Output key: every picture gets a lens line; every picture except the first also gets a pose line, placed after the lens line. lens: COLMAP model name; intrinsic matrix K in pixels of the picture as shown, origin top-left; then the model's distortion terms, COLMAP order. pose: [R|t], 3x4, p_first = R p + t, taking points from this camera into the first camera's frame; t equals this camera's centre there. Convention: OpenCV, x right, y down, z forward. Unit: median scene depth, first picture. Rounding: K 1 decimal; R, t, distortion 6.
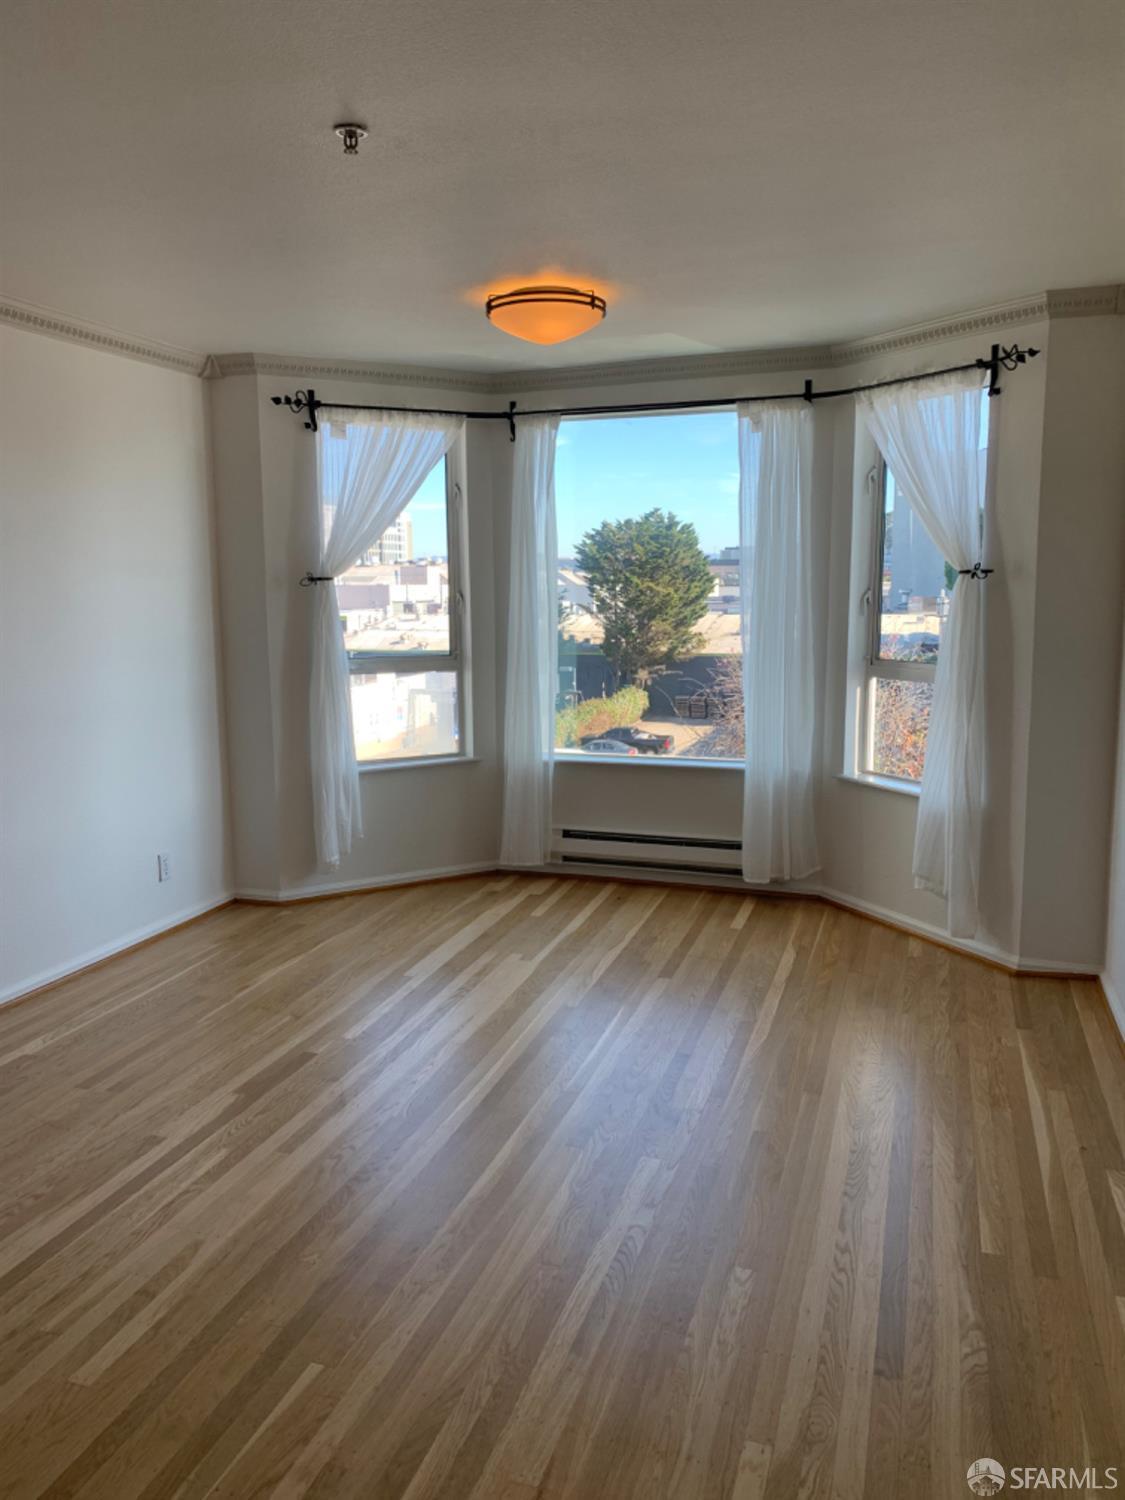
lens RADIAL K [[1137.7, 0, 585.6], [0, 1137.7, 754.3], [0, 0, 1]] dist [0.052028, -0.075643]
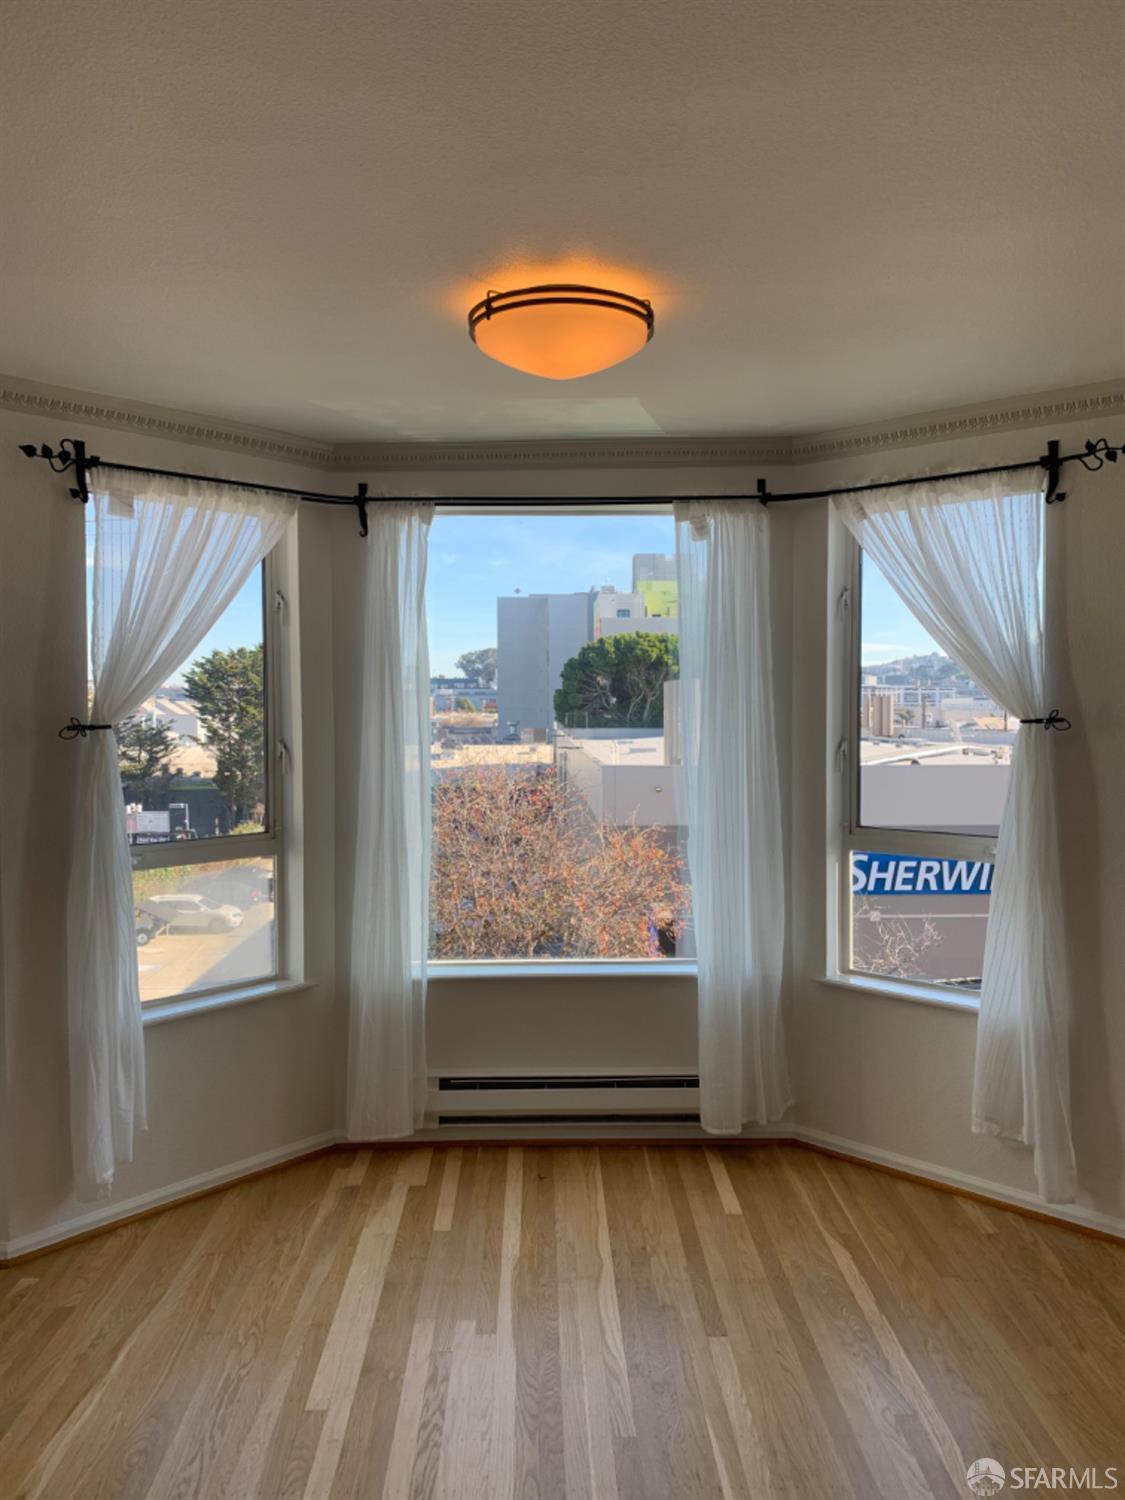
lens RADIAL K [[1137.7, 0, 579.0], [0, 1137.7, 751.2], [0, 0, 1]] dist [0.052028, -0.075643]
pose [[0.945721, -0.010374, 0.324814, -0.181860], [0.047892, 0.993027, -0.107725, -0.058601], [-0.321432, 0.117434, 0.939623, 0.312595]]
